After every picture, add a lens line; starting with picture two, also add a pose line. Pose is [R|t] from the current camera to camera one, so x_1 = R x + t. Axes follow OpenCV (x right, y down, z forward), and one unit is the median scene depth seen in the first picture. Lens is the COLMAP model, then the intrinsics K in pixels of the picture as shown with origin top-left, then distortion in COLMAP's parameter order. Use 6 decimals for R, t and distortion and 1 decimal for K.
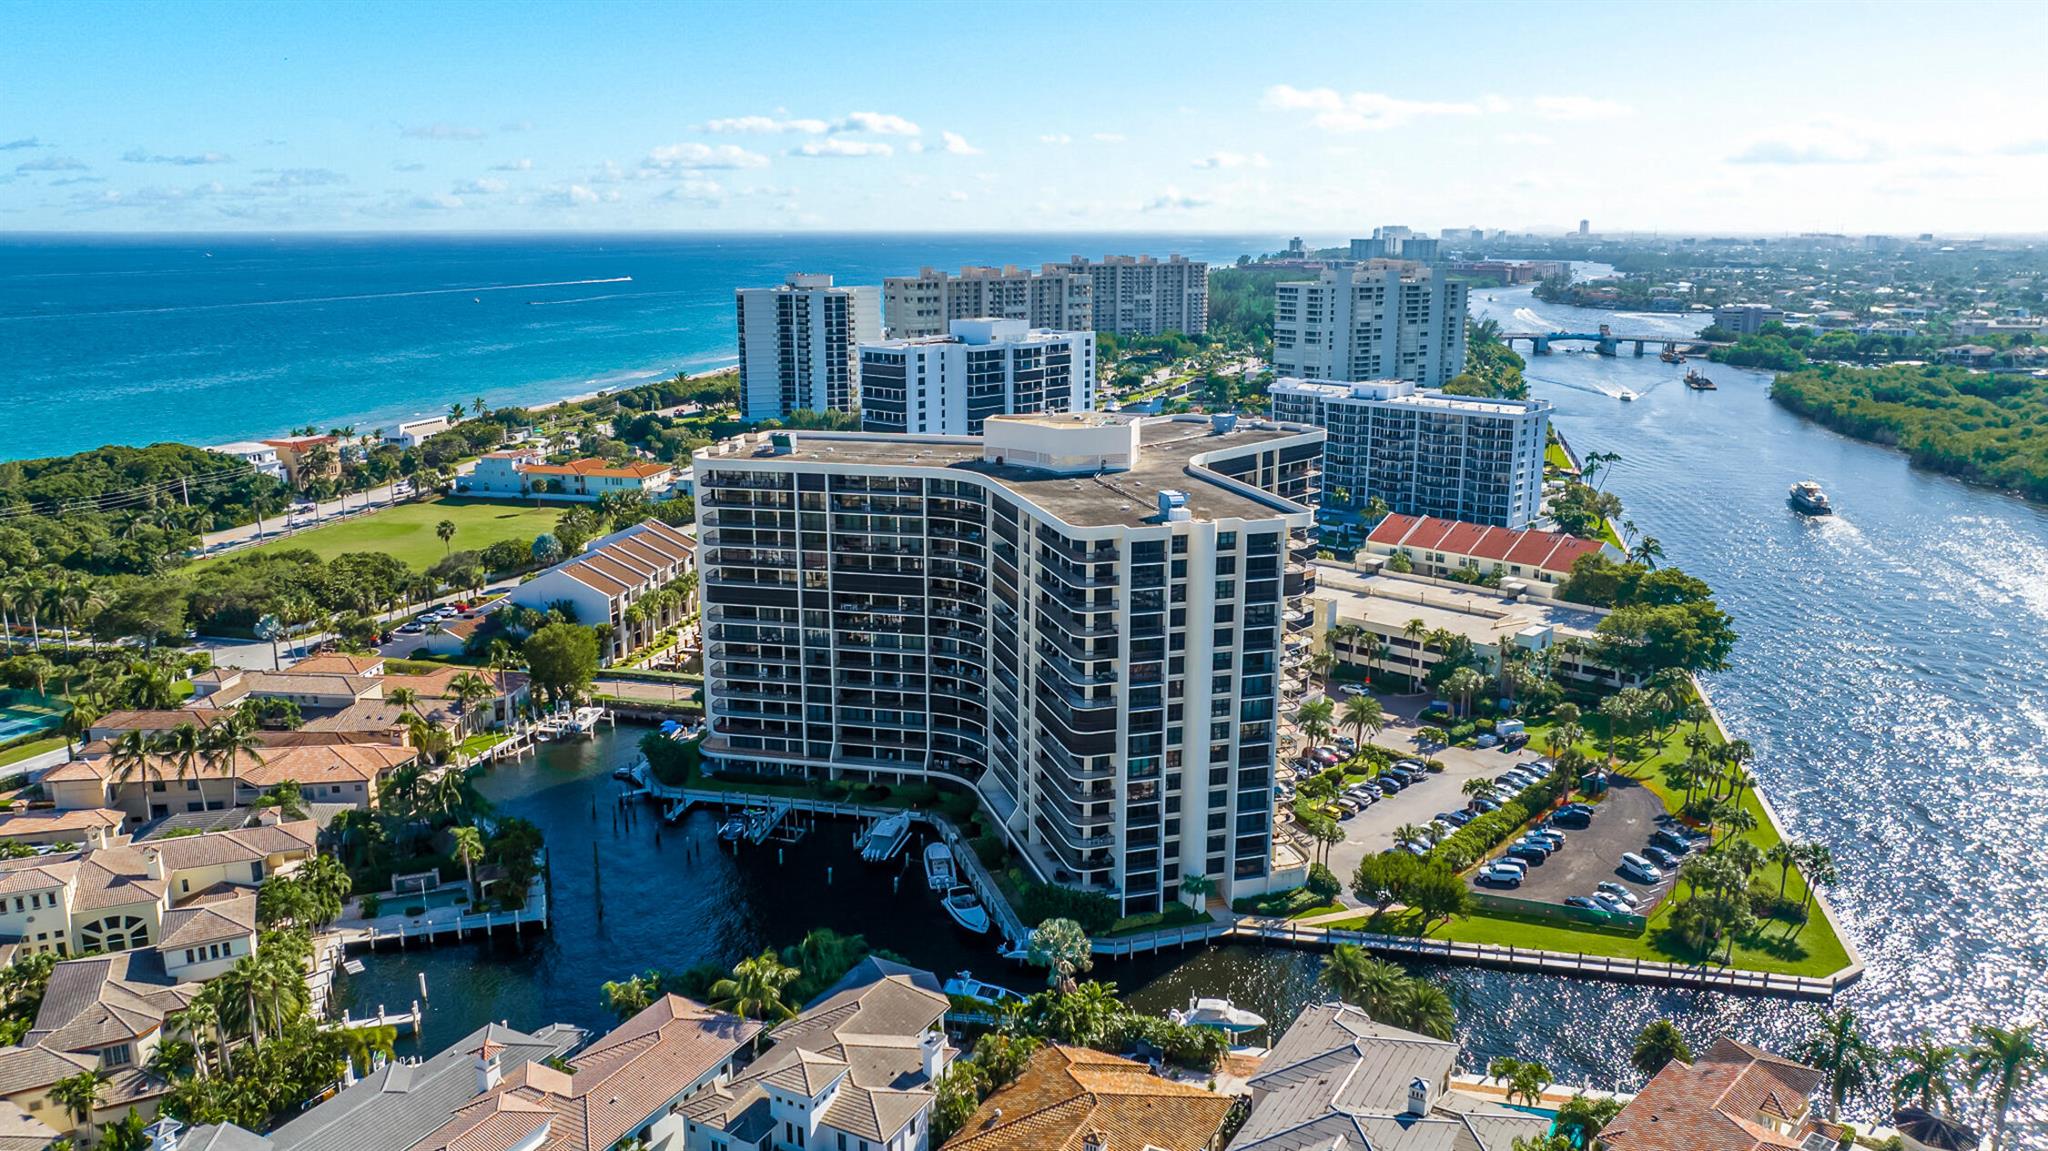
lens RADIAL K [[1474.1, 0, 1024.0], [0, 1474.1, 575.5], [0, 0, 1]] dist [-0.056047, 0.079403]
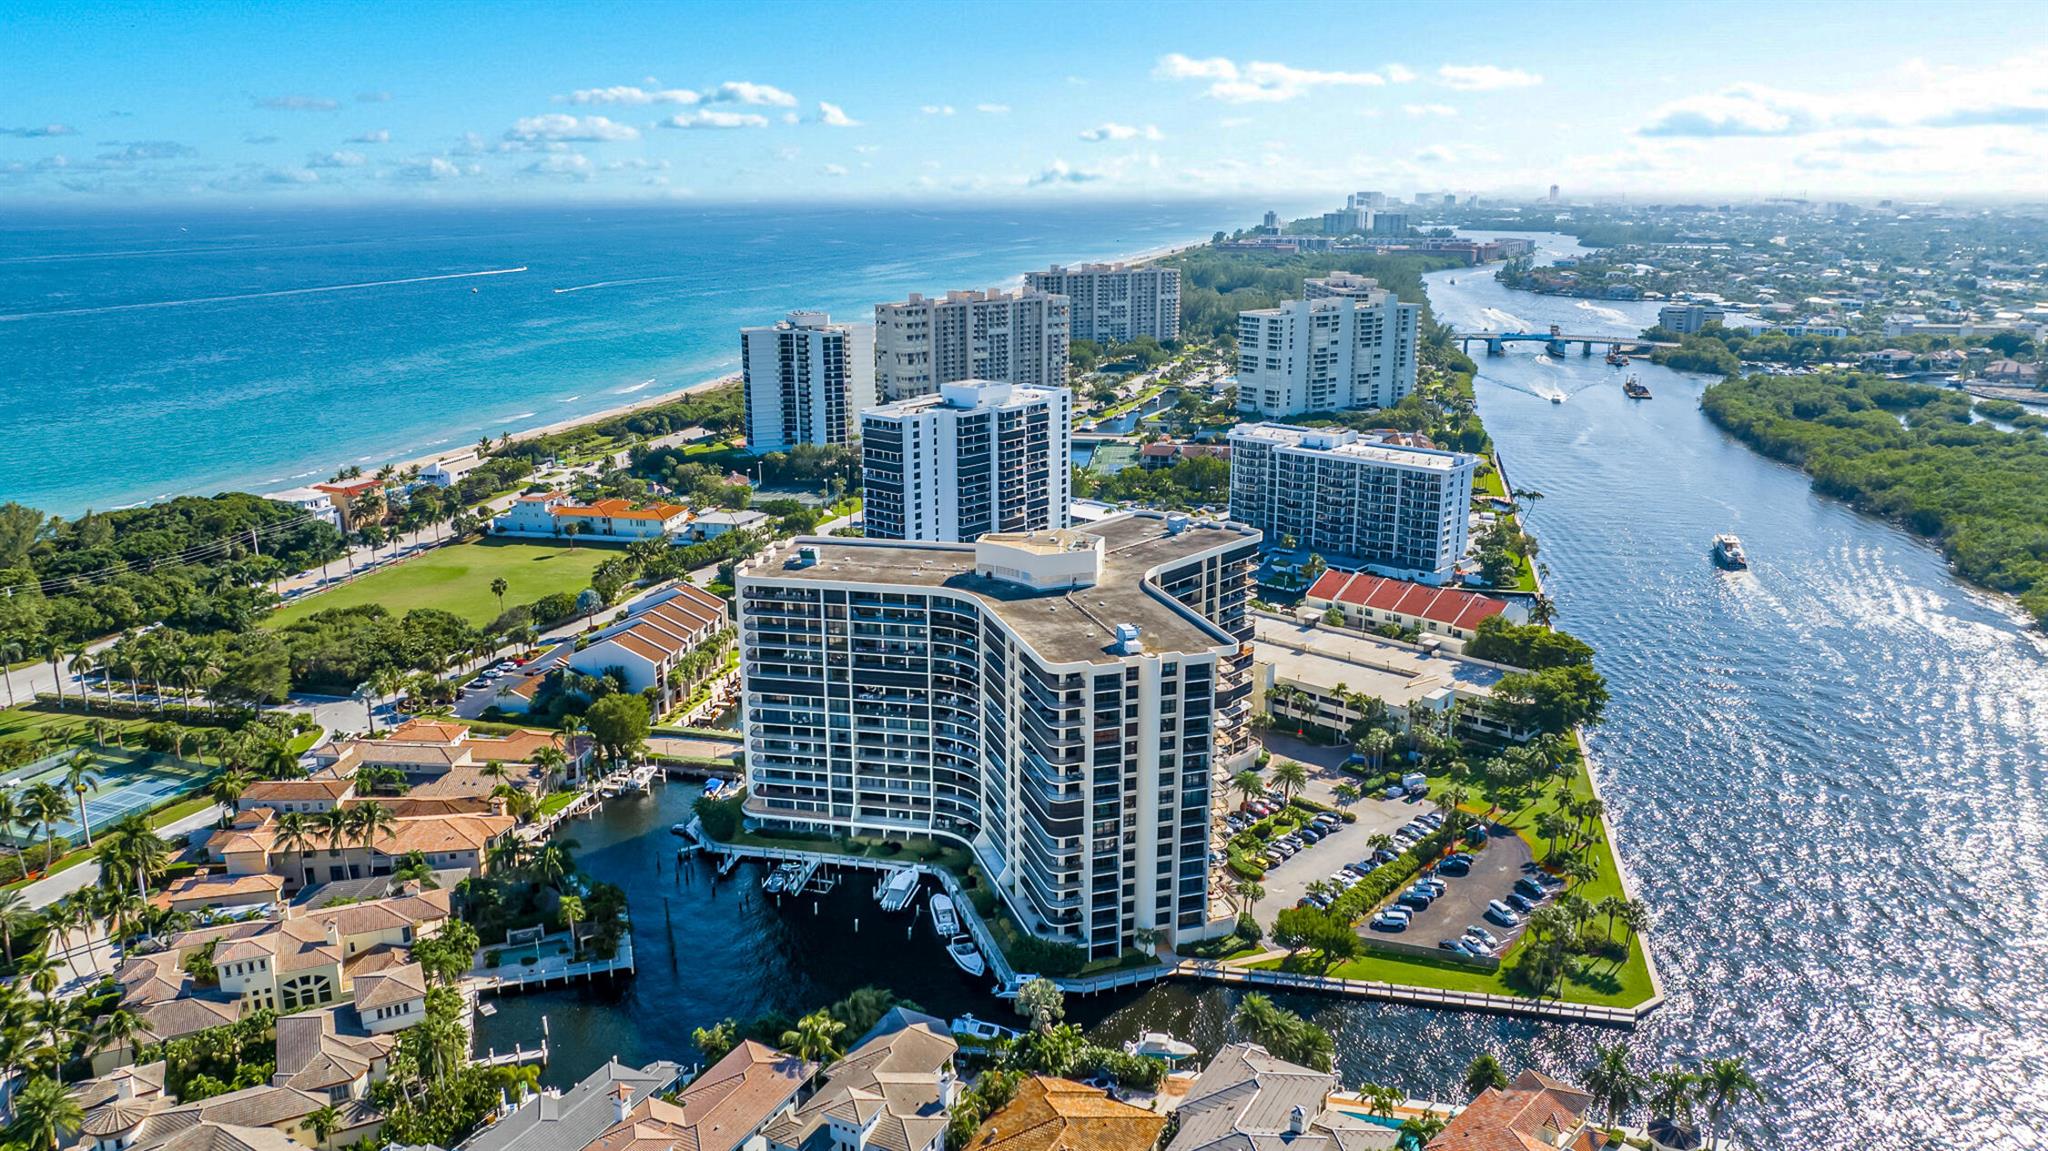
lens RADIAL K [[1457.2, 0, 1024.0], [0, 1457.2, 575.5], [0, 0, 1]] dist [-0.040584, 0.052765]
pose [[0.999910, -0.006474, 0.011727, -0.001753], [0.006071, 0.999401, 0.034083, -0.117476], [-0.011941, -0.034009, 0.999350, -0.199740]]
